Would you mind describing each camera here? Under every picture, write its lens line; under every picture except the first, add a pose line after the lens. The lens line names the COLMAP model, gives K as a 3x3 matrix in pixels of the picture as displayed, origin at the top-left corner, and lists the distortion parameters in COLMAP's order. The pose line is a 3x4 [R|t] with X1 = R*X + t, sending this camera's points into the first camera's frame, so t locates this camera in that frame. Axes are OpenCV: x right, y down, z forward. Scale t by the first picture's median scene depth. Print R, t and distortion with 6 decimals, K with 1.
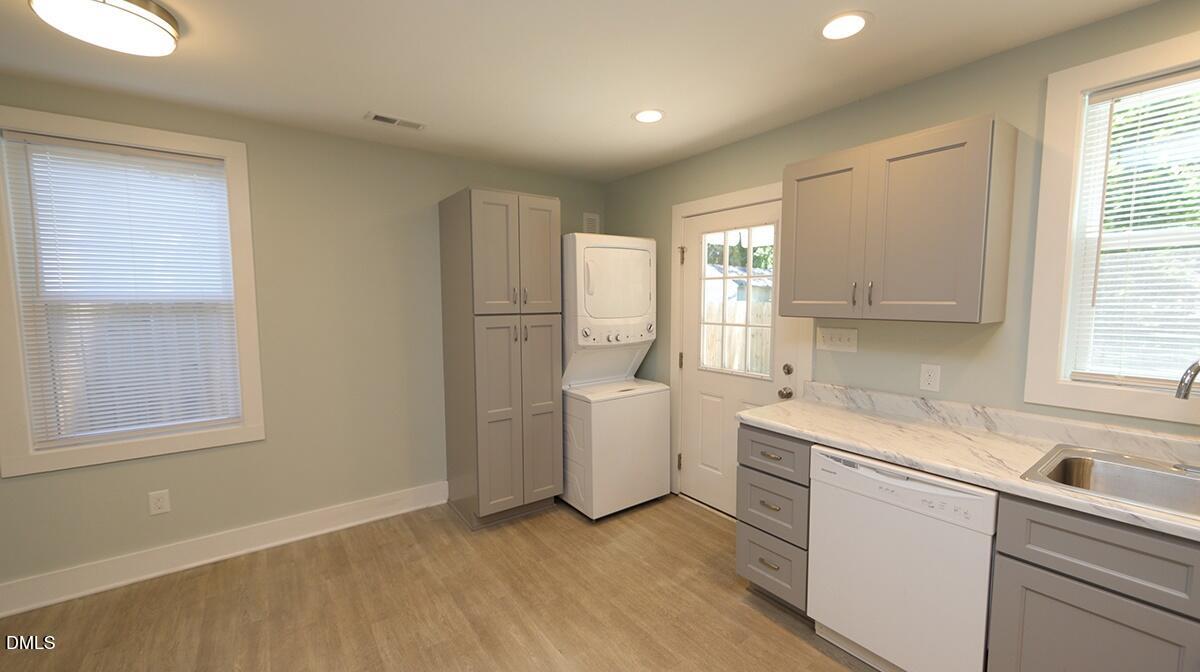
lens RADIAL K [[470.5, 0, 600.0], [0, 470.5, 336.0], [0, 0, 1]] dist [0.000748, 0.000056]
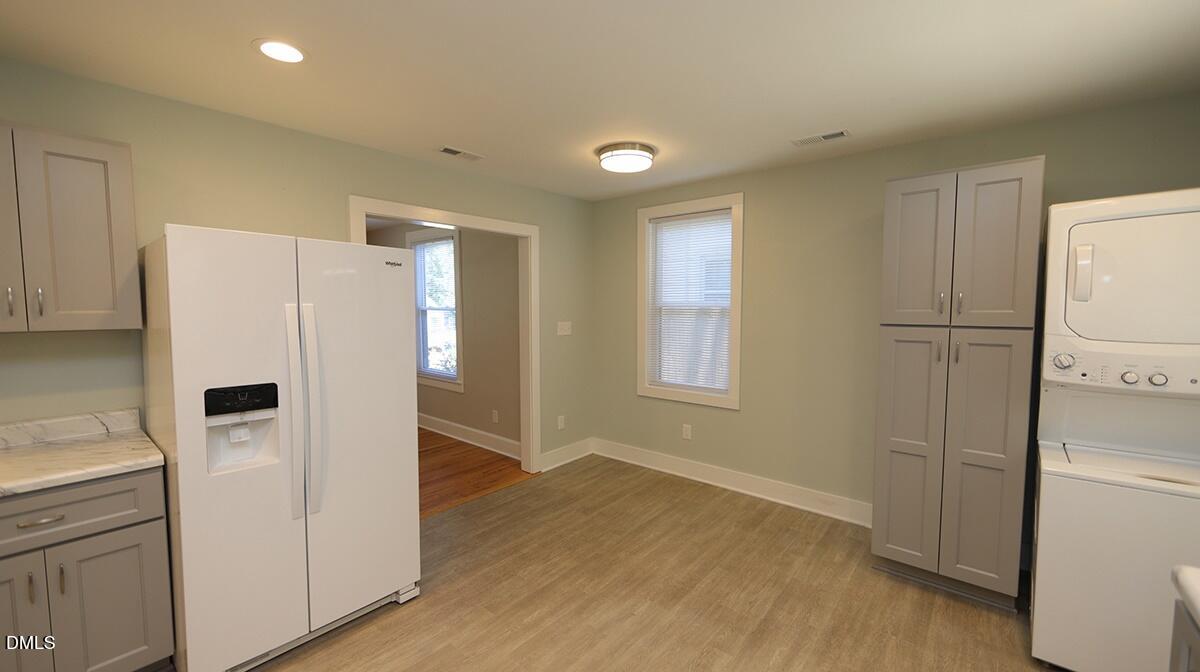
lens RADIAL K [[470.5, 0, 600.0], [0, 470.5, 336.0], [0, 0, 1]] dist [0.000748, 0.000056]
pose [[0.229934, 0.068291, -0.970807, 0.488337], [-0.076308, 0.995729, 0.051970, -0.030330], [0.970210, 0.062131, 0.234163, 0.291789]]
